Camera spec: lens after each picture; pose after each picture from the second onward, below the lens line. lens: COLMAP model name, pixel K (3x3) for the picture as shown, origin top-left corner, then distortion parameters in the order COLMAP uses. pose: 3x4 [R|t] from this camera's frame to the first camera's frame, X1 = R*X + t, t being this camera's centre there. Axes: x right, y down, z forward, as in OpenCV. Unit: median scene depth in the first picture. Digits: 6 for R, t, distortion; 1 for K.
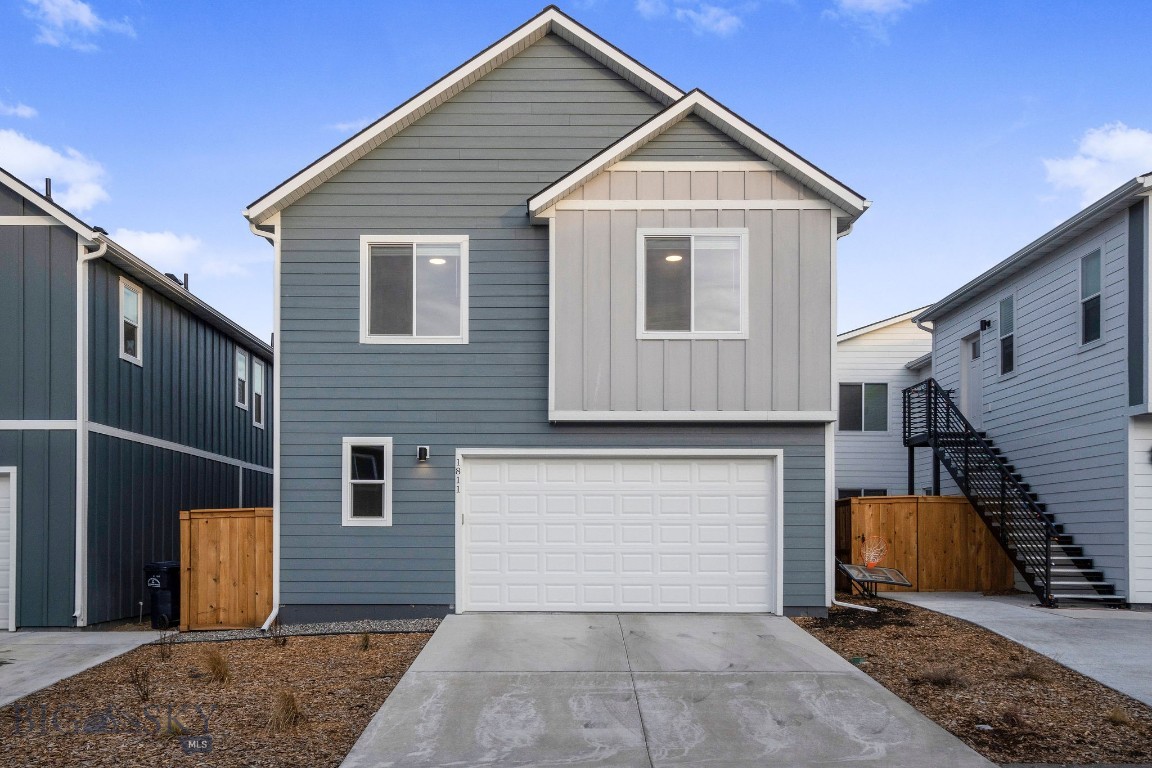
lens RADIAL K [[884.3, 0, 575.1], [0, 884.3, 393.0], [0, 0, 1]] dist [0.012658, 0.012403]
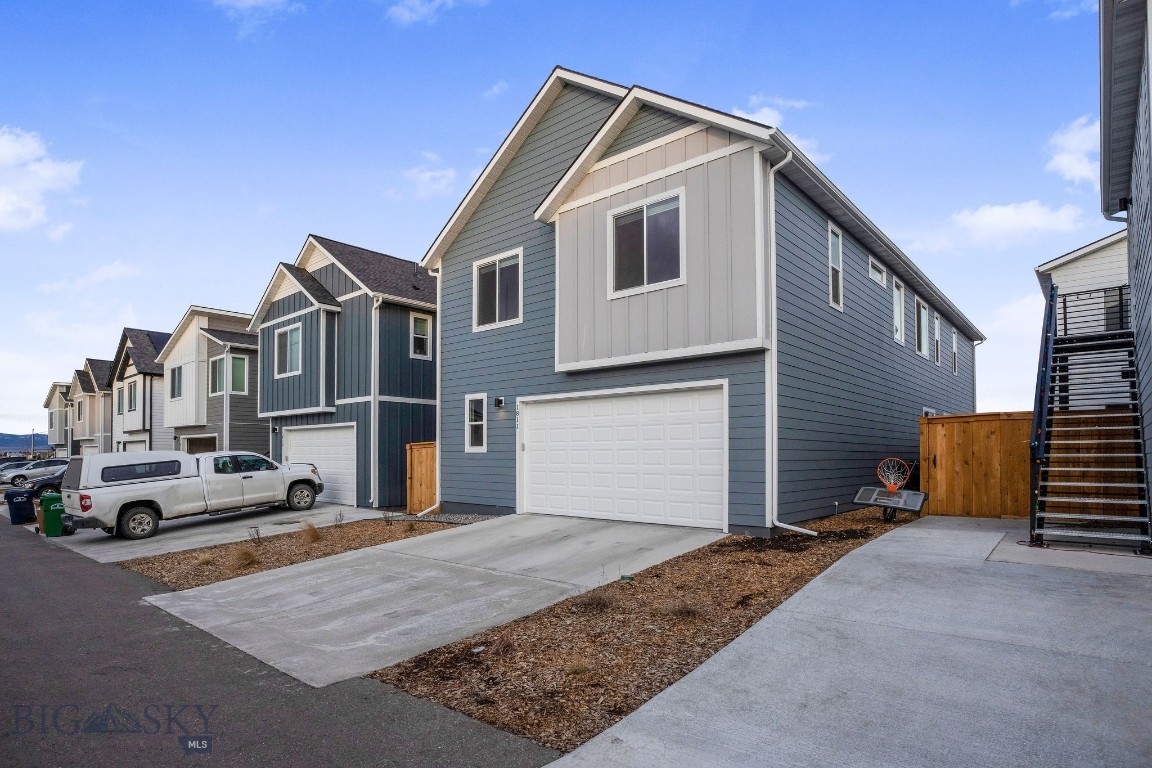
lens RADIAL K [[615.9, 0, 573.4], [0, 615.9, 351.1], [0, 0, 1]] dist [-0.029290, 0.001315]
pose [[0.750358, -0.113454, -0.651223, 0.590959], [0.108426, 0.992942, -0.048056, 0.046255], [0.652079, -0.034550, 0.757363, 0.313629]]
